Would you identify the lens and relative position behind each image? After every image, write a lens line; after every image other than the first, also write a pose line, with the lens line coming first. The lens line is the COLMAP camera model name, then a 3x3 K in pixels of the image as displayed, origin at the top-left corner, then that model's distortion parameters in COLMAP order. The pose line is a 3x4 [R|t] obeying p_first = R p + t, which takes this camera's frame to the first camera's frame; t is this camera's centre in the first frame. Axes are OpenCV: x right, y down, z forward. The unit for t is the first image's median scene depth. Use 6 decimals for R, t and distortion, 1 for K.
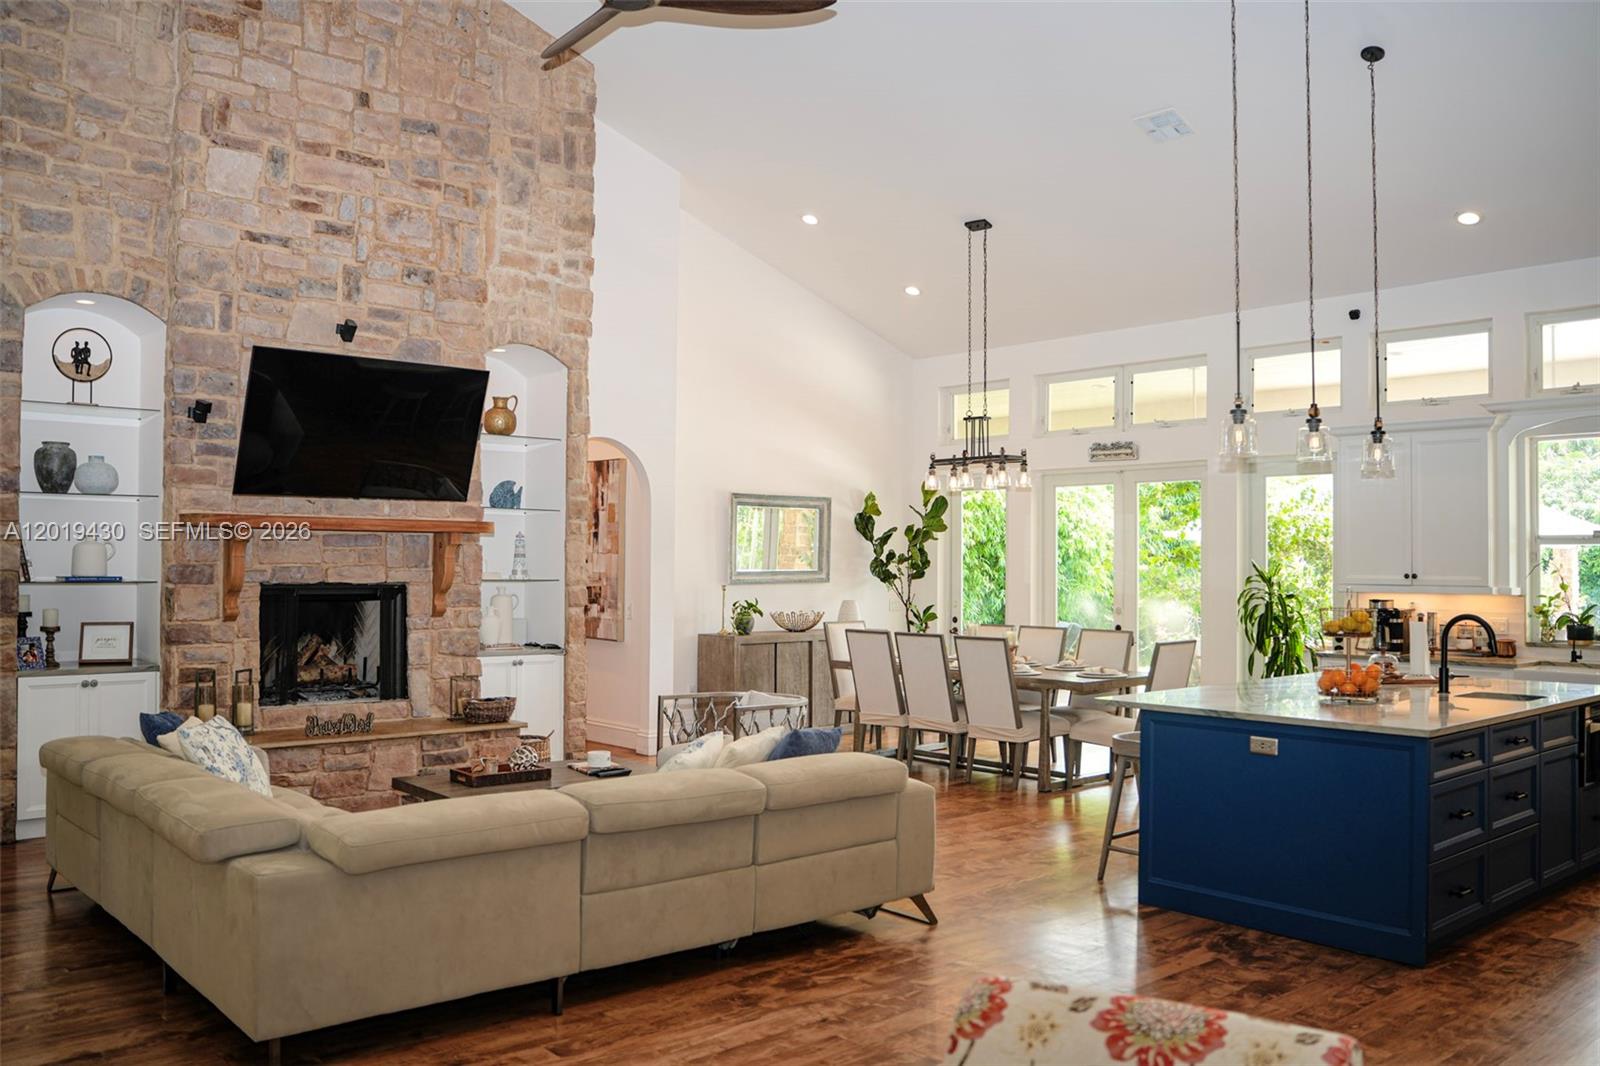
lens RADIAL K [[1298.3, 0, 800.1], [0, 1298.3, 535.8], [0, 0, 1]] dist [-0.052778, -0.002367]
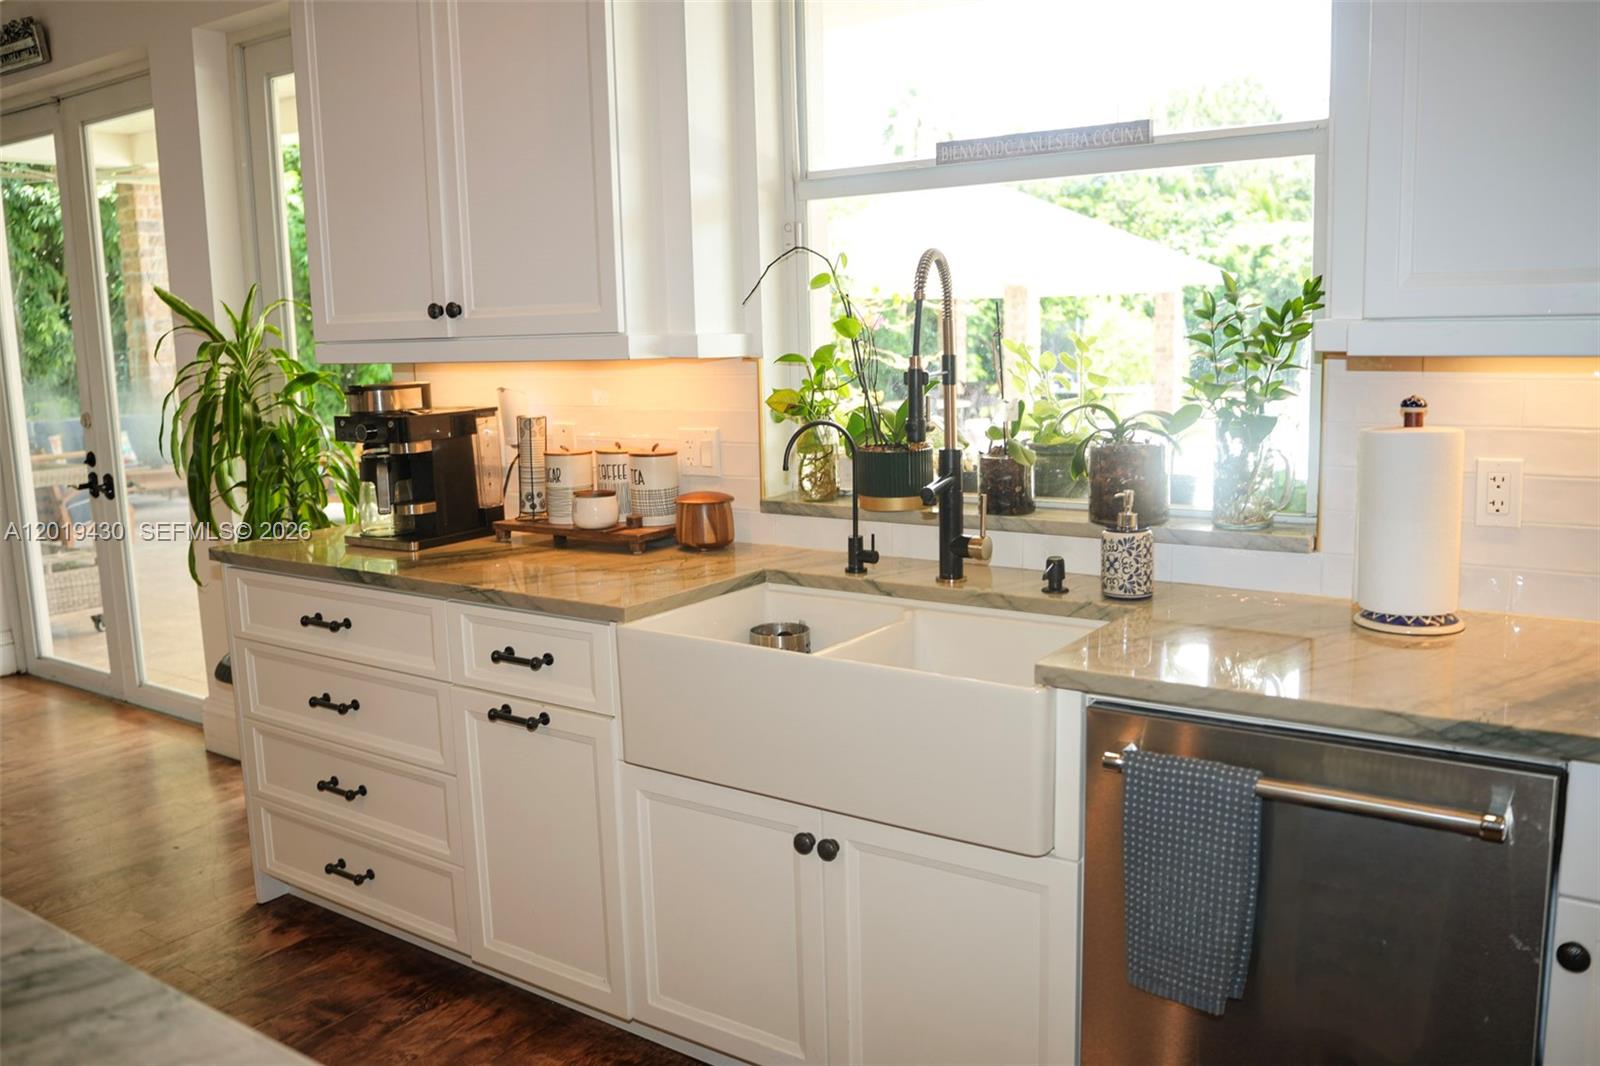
lens RADIAL K [[1298.3, 0, 797.5], [0, 1298.3, 531.1], [0, 0, 1]] dist [-0.052778, -0.002367]
pose [[0.969974, -0.072061, 0.232288, 0.497147], [0.030216, 0.983404, 0.178897, 0.031432], [-0.241324, -0.166507, 0.956053, 0.671042]]
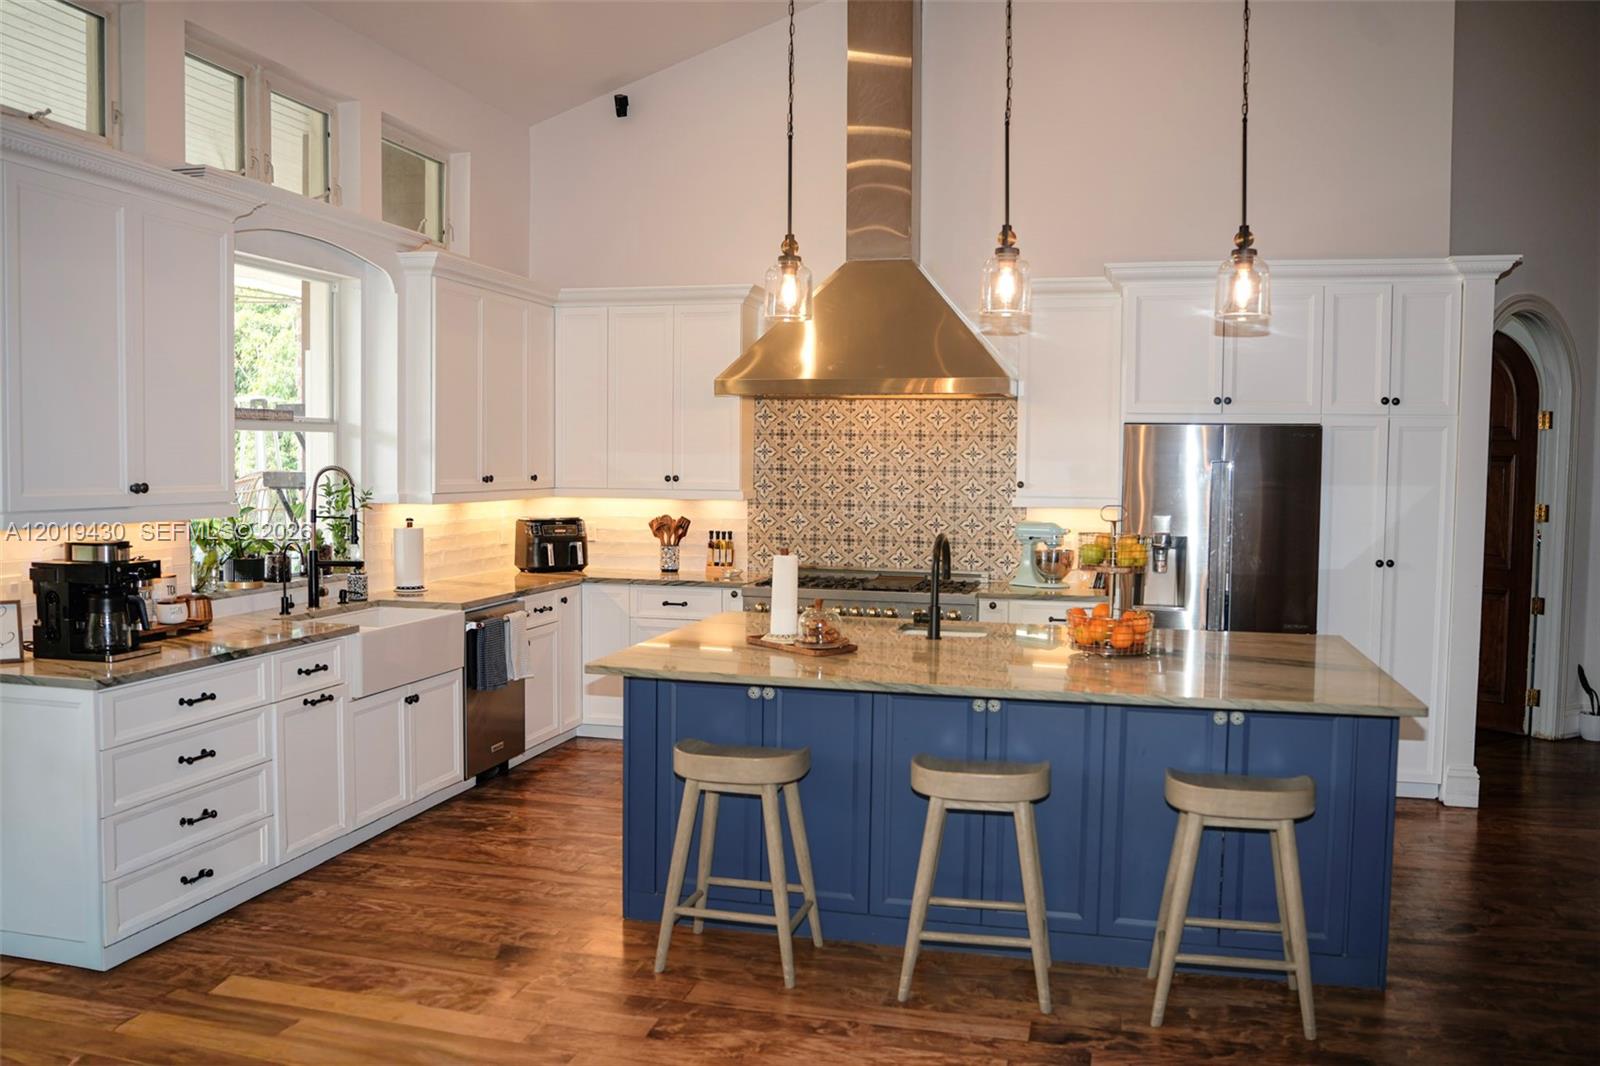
lens RADIAL K [[1298.3, 0, 798.5], [0, 1298.3, 533.8], [0, 0, 1]] dist [-0.052778, -0.002367]
pose [[-0.575798, -0.060924, 0.815319, -0.066877], [-0.030470, 0.998126, 0.053065, 0.015590], [-0.817024, 0.005712, -0.576576, 1.108593]]
